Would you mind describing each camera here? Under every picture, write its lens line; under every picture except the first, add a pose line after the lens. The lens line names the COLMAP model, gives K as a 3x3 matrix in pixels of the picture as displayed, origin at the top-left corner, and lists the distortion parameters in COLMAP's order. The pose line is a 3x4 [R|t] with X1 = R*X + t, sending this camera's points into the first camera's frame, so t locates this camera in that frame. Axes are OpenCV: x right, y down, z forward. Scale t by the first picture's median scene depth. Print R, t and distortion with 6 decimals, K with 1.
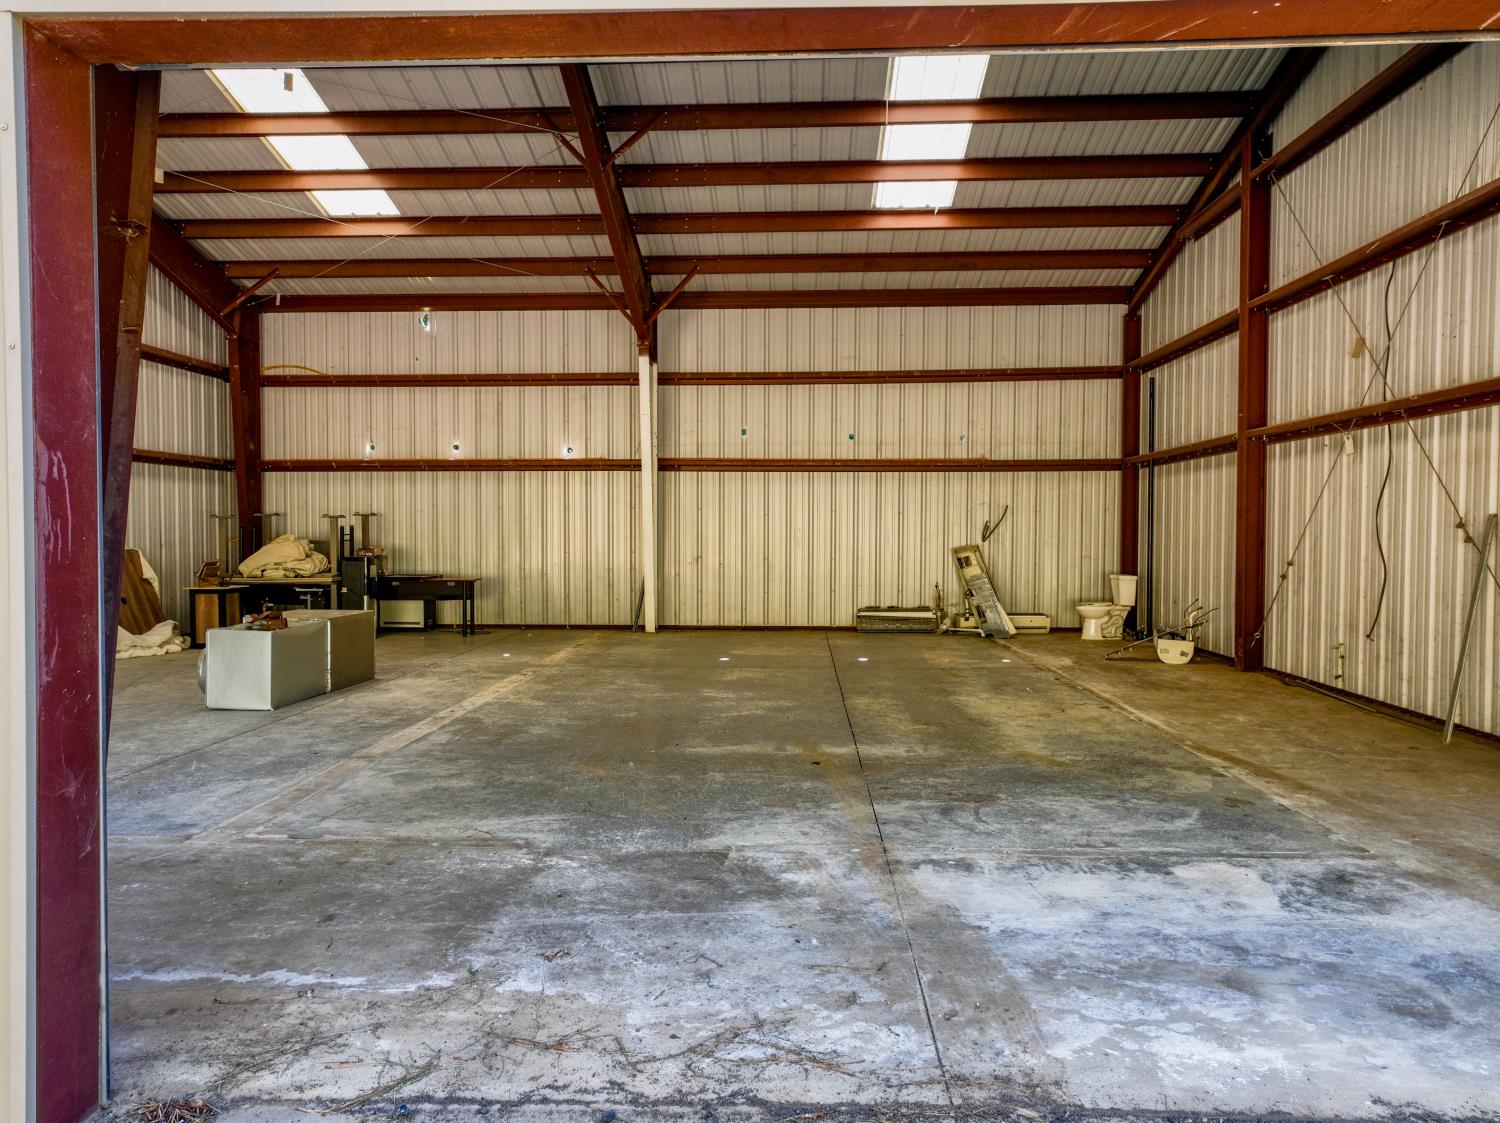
lens RADIAL K [[1056.9, 0, 748.0], [0, 1056.9, 560.6], [0, 0, 1]] dist [0.000902, 0.012515]
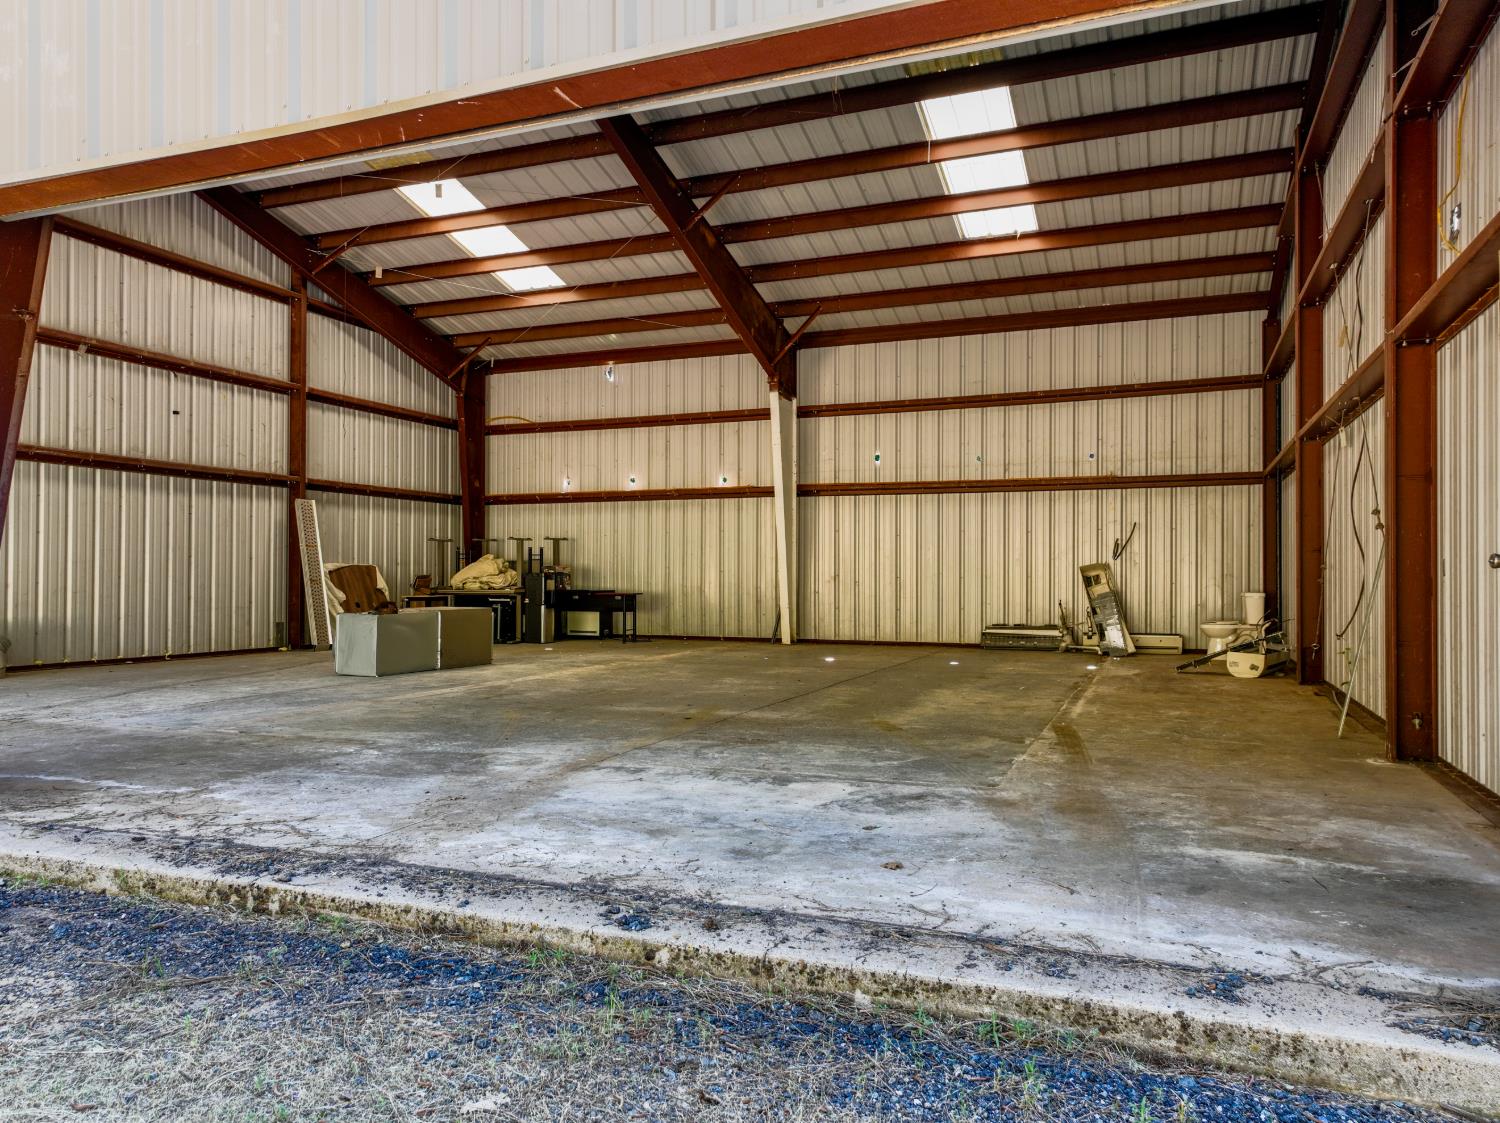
lens RADIAL K [[1056.9, 0, 748.0], [0, 1056.9, 560.6], [0, 0, 1]] dist [0.000902, 0.012515]
pose [[0.945914, -0.003871, -0.324394, 0.221456], [-0.010470, 0.999044, -0.042449, 0.028385], [0.324248, 0.043550, 0.944969, -0.041781]]
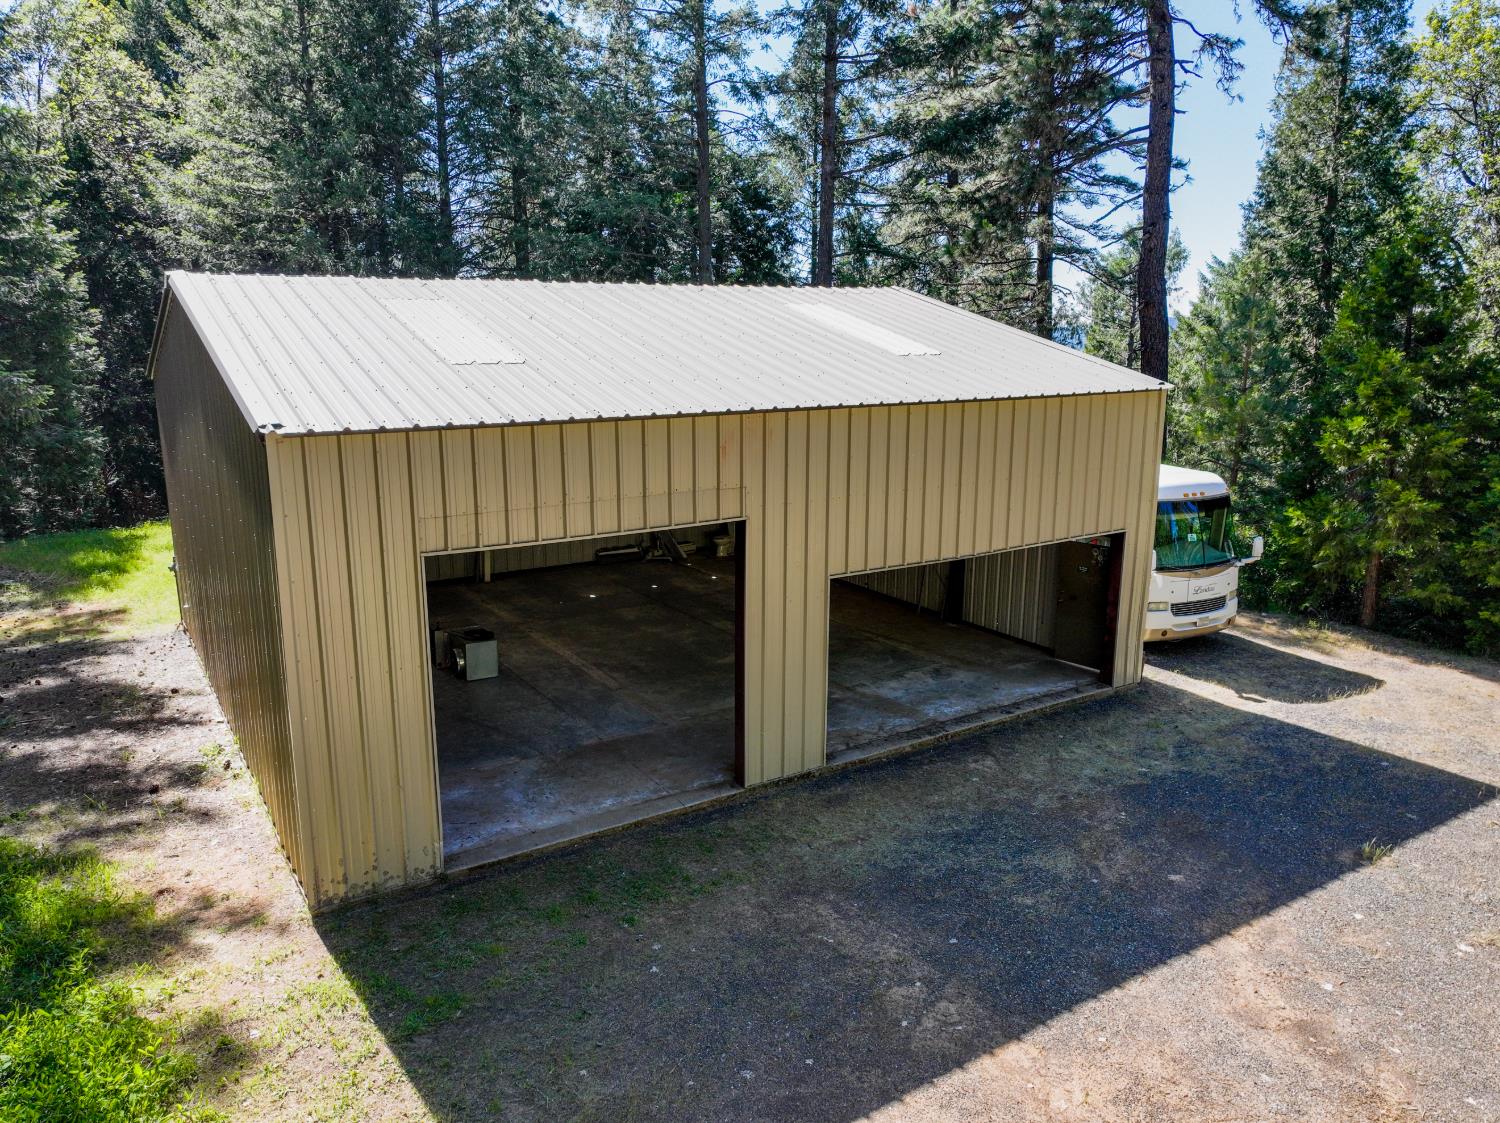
lens RADIAL K [[1056.9, 0, 748.0], [0, 1056.9, 560.6], [0, 0, 1]] dist [0.000902, 0.012515]
pose [[0.815179, -0.126556, 0.565213, -0.679552], [0.015725, 0.980313, 0.196821, -0.276434], [-0.578995, -0.151556, 0.801121, -0.531373]]
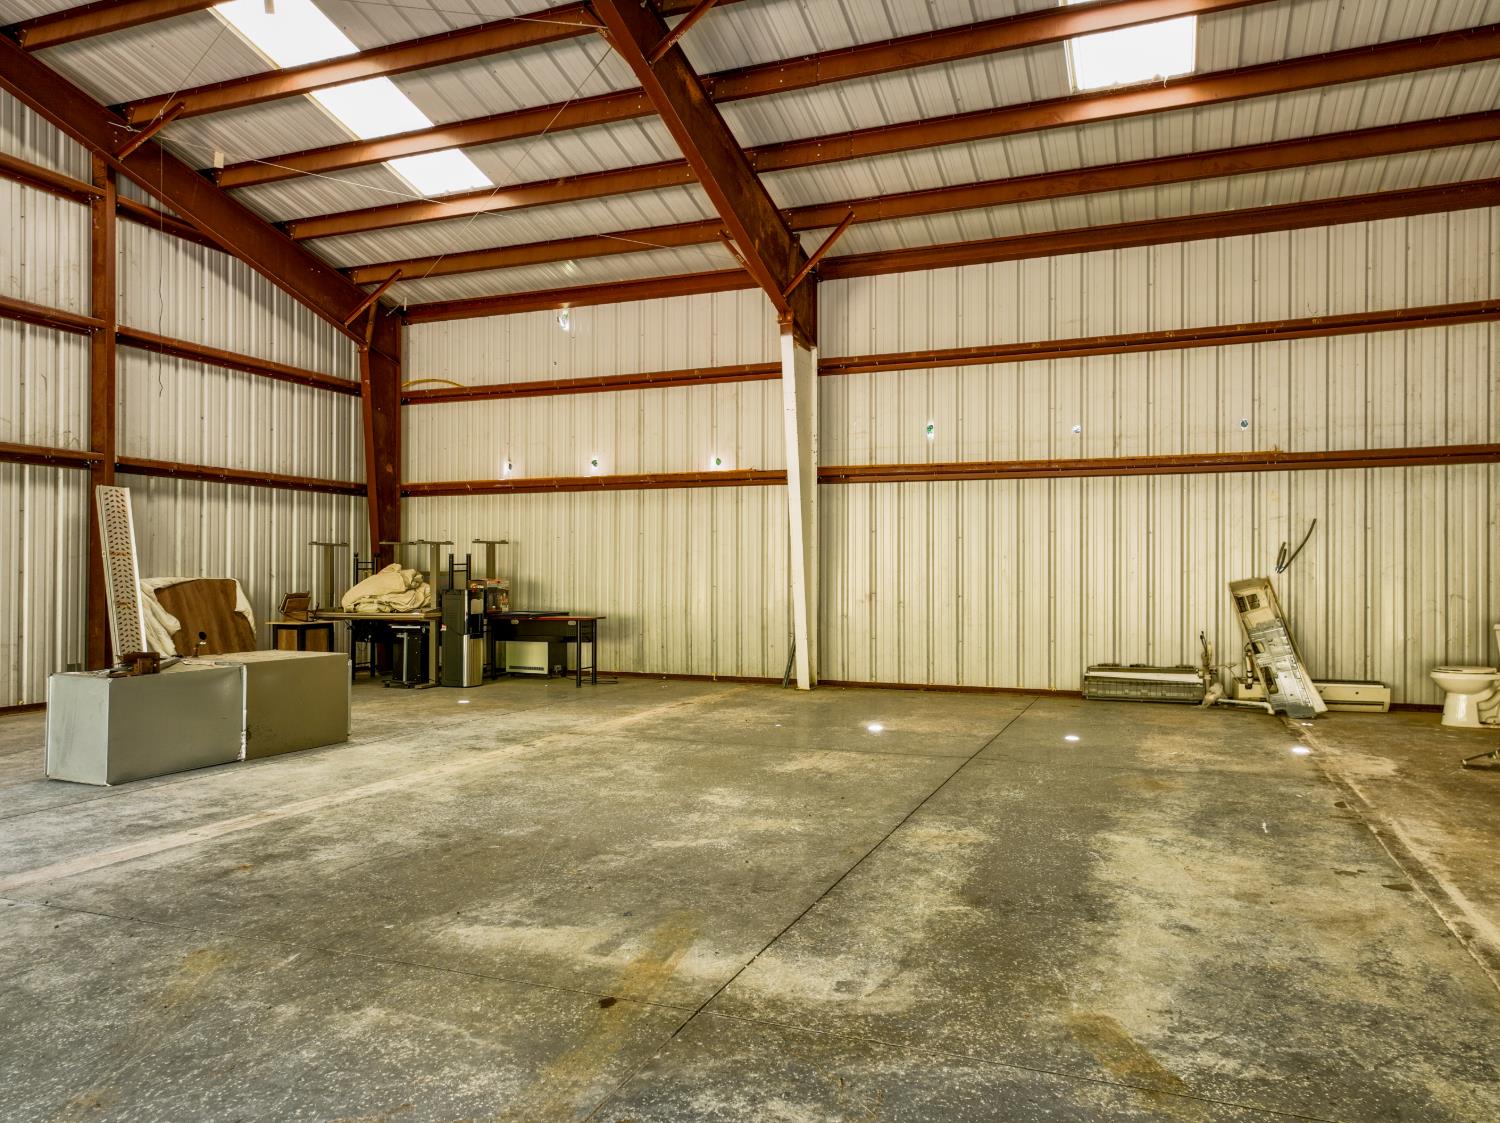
lens RADIAL K [[1056.9, 0, 748.0], [0, 1056.9, 560.6], [0, 0, 1]] dist [0.000902, 0.012515]
pose [[0.946033, -0.004151, -0.324043, 0.120822], [-0.009806, 0.999093, -0.041426, 0.005814], [0.323921, 0.042368, 0.945135, 0.245214]]
